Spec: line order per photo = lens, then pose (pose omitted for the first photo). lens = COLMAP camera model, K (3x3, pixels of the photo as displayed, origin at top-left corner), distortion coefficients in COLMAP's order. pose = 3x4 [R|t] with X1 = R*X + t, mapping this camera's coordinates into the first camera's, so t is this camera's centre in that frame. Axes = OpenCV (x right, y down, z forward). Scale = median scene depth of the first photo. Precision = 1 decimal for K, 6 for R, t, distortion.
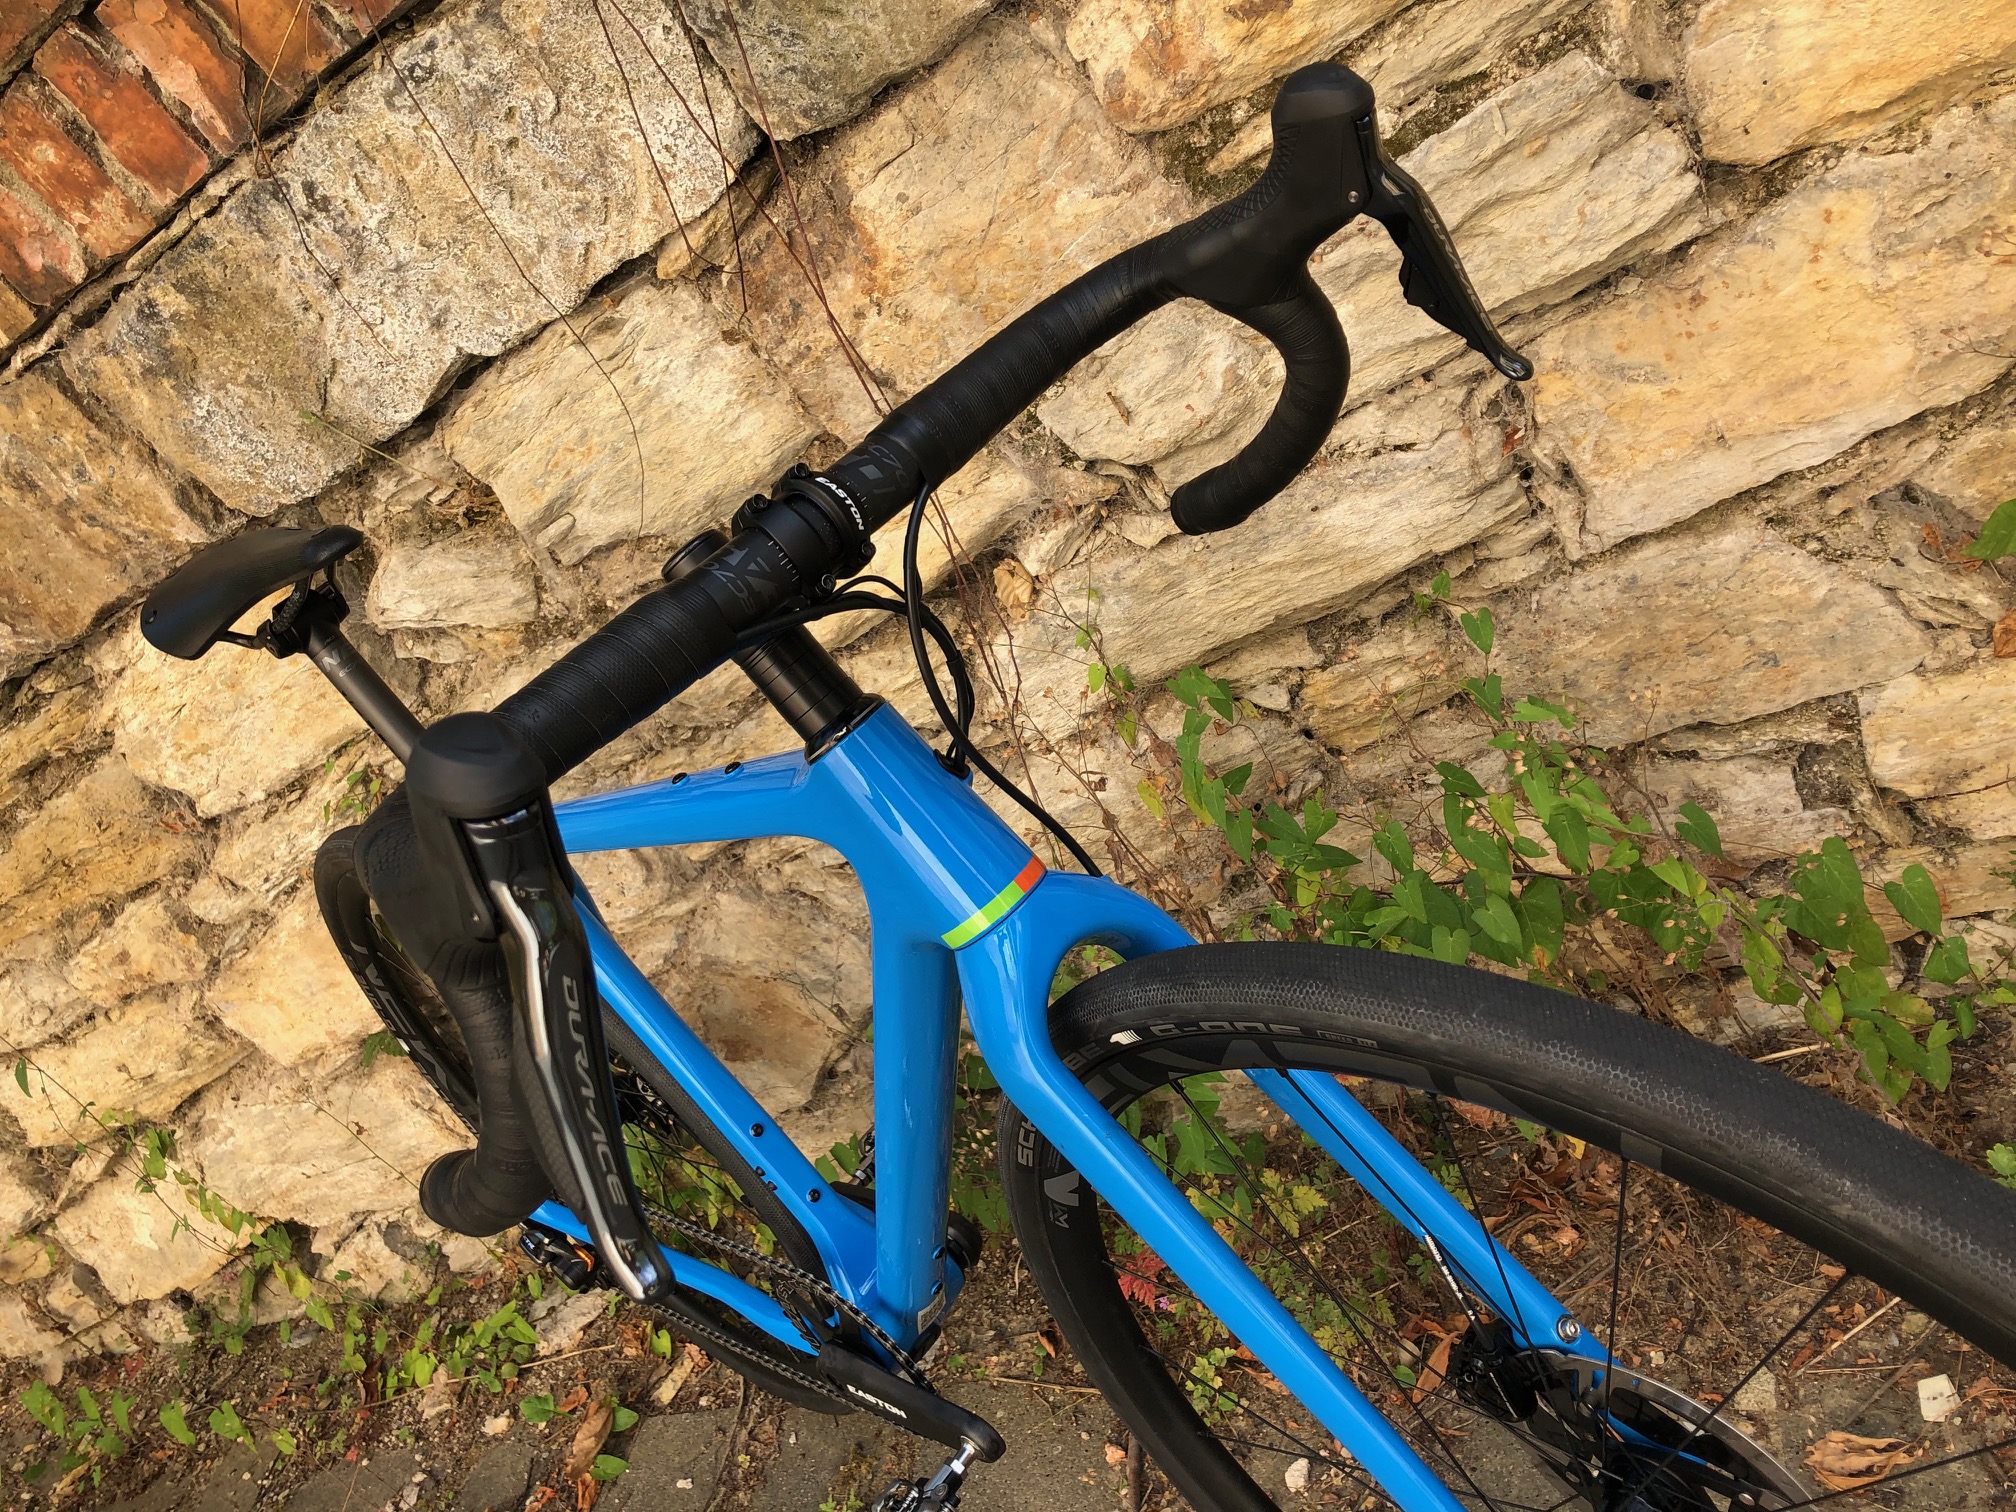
lens RADIAL K [[1672.4, 0, 989.3], [0, 1672.4, 734.0], [0, 0, 1]] dist [0.006748, 0.005481]
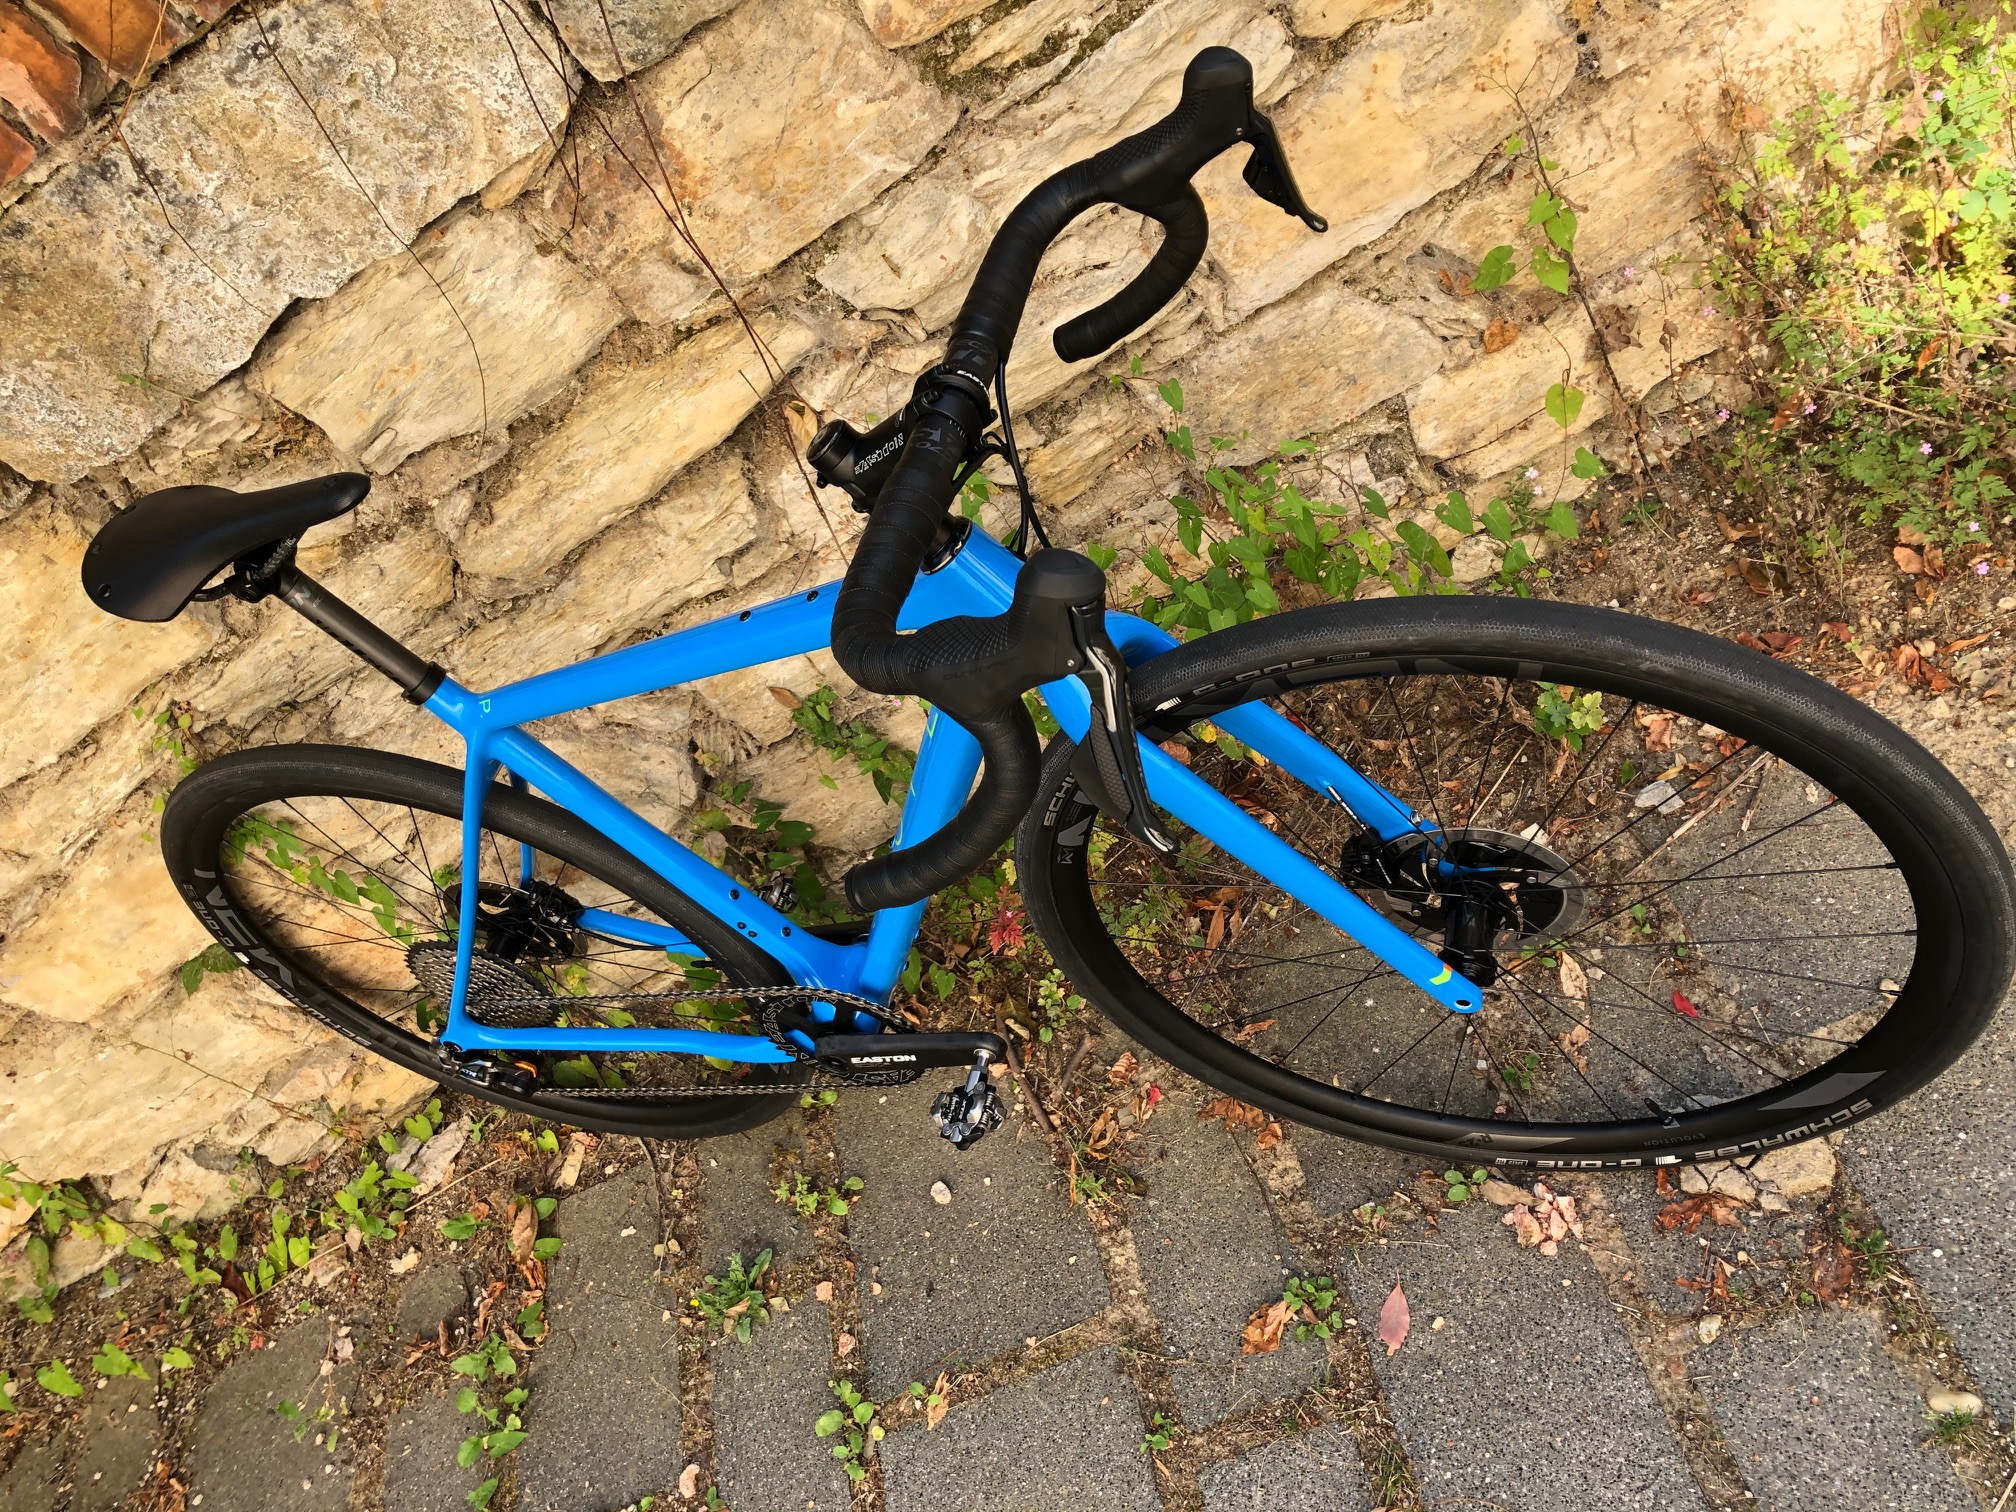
lens RADIAL K [[1682.7, 0, 1003.3], [0, 1682.7, 741.8], [0, 0, 1]] dist [0.005832, 0.011550]
pose [[0.904959, -0.242209, 0.349834, -0.369200], [0.195109, 0.966855, 0.164694, -0.040414], [-0.378129, -0.080785, 0.922221, -0.225335]]
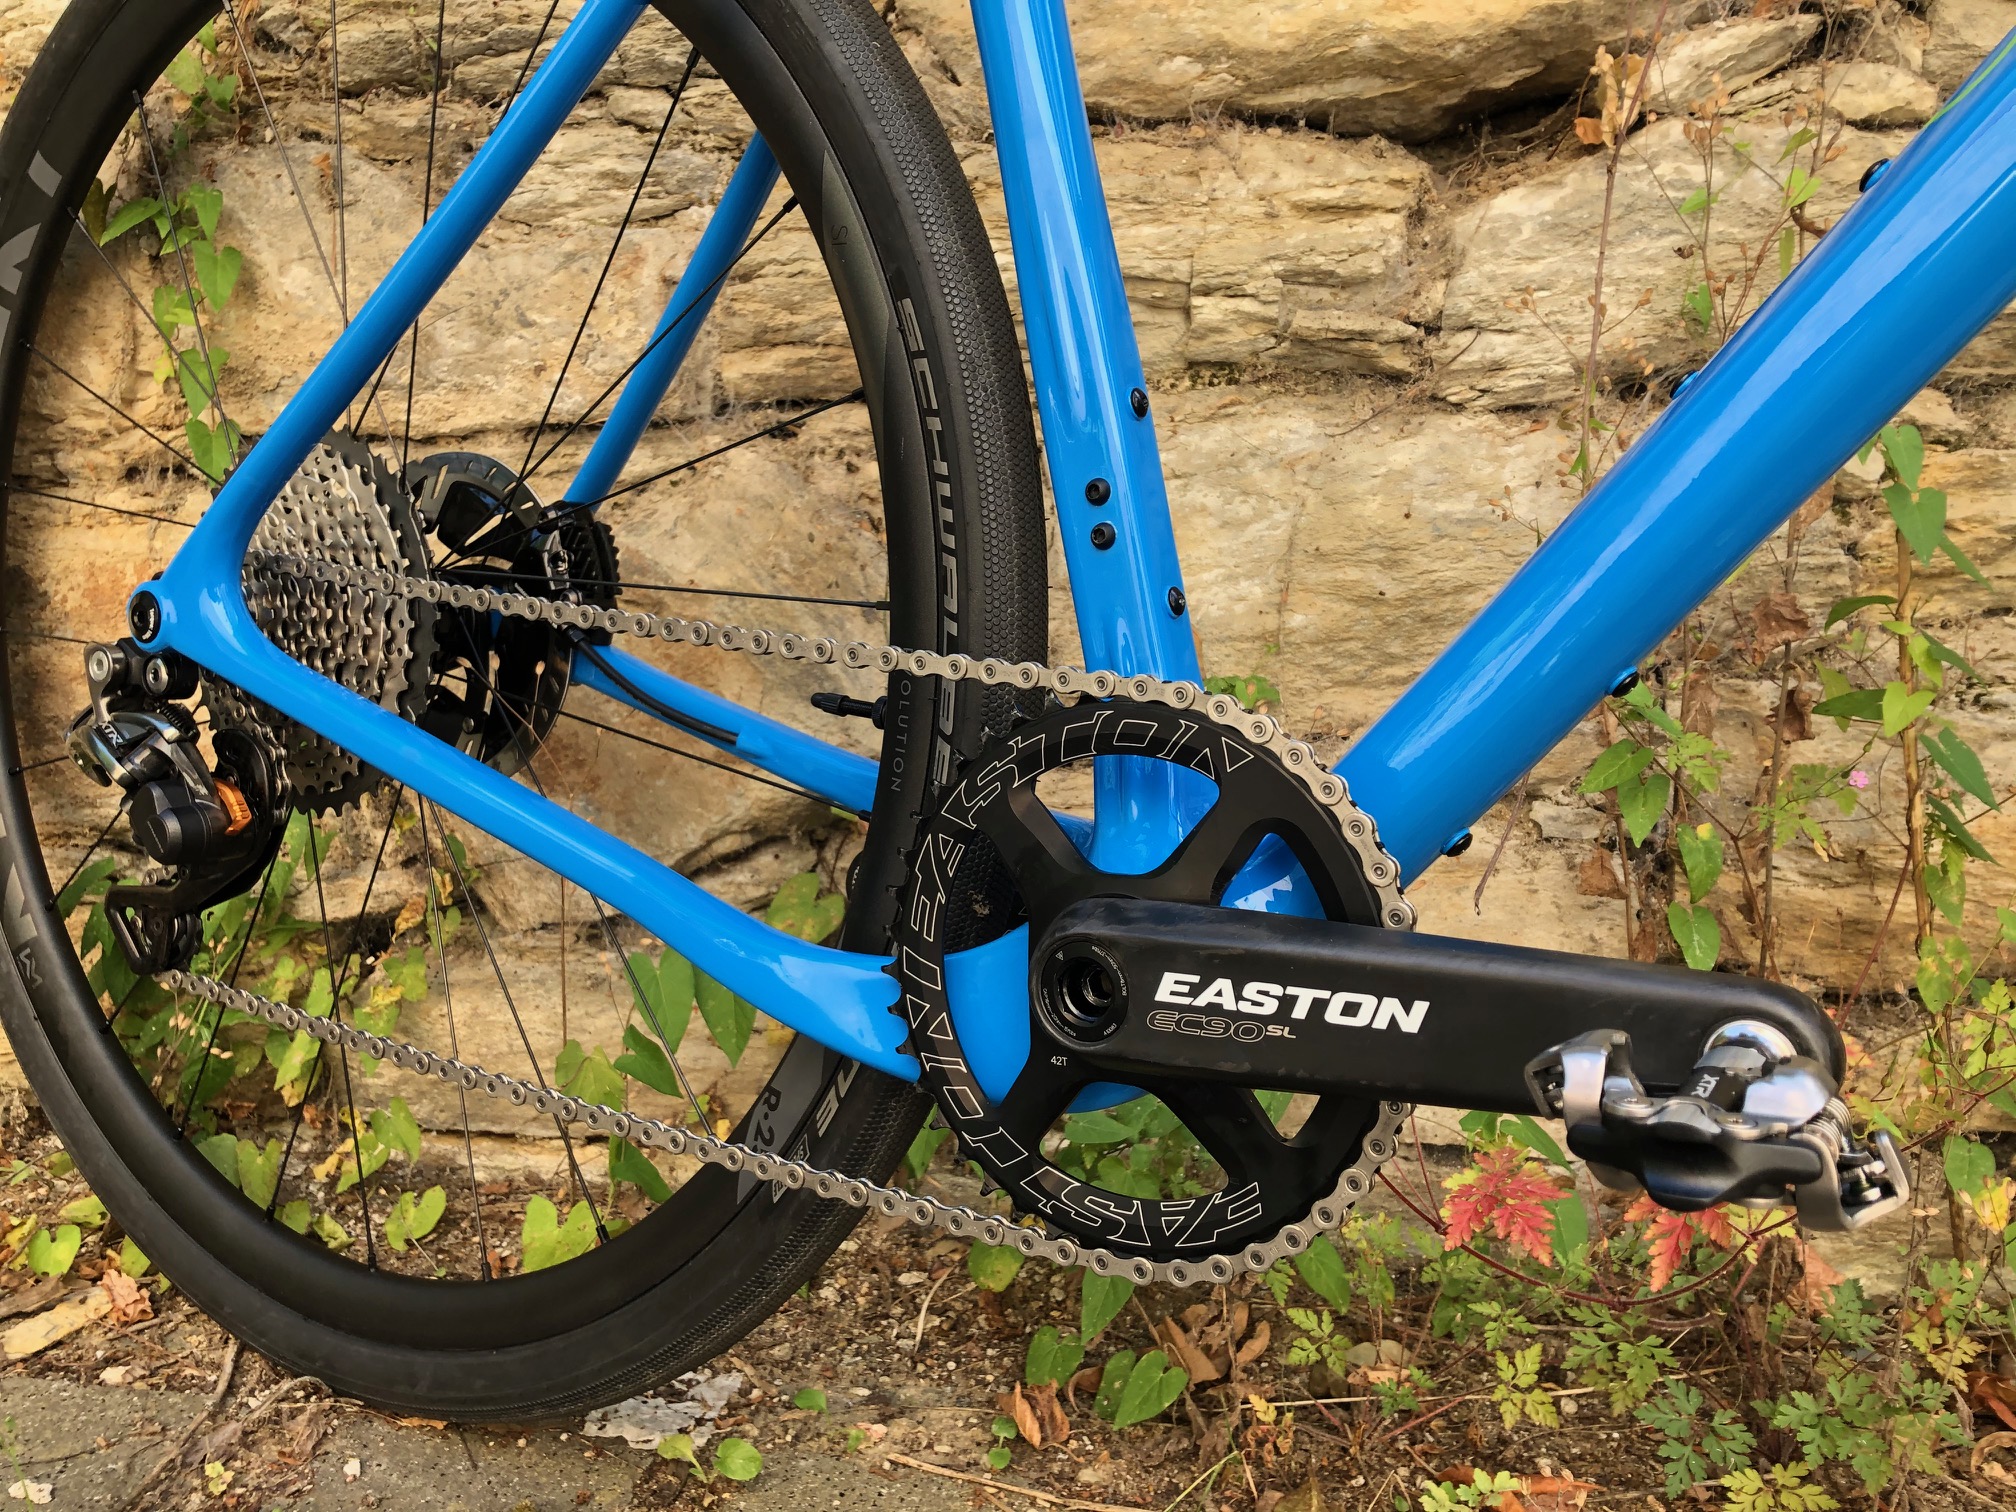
lens RADIAL K [[1747.1, 0, 938.3], [0, 1747.1, 750.7], [0, 0, 1]] dist [0.050720, -0.000077]
pose [[0.846047, 0.489941, 0.210149, -0.234750], [-0.383558, 0.833196, -0.398331, 0.517139], [-0.370254, 0.256403, 0.892844, 0.636091]]
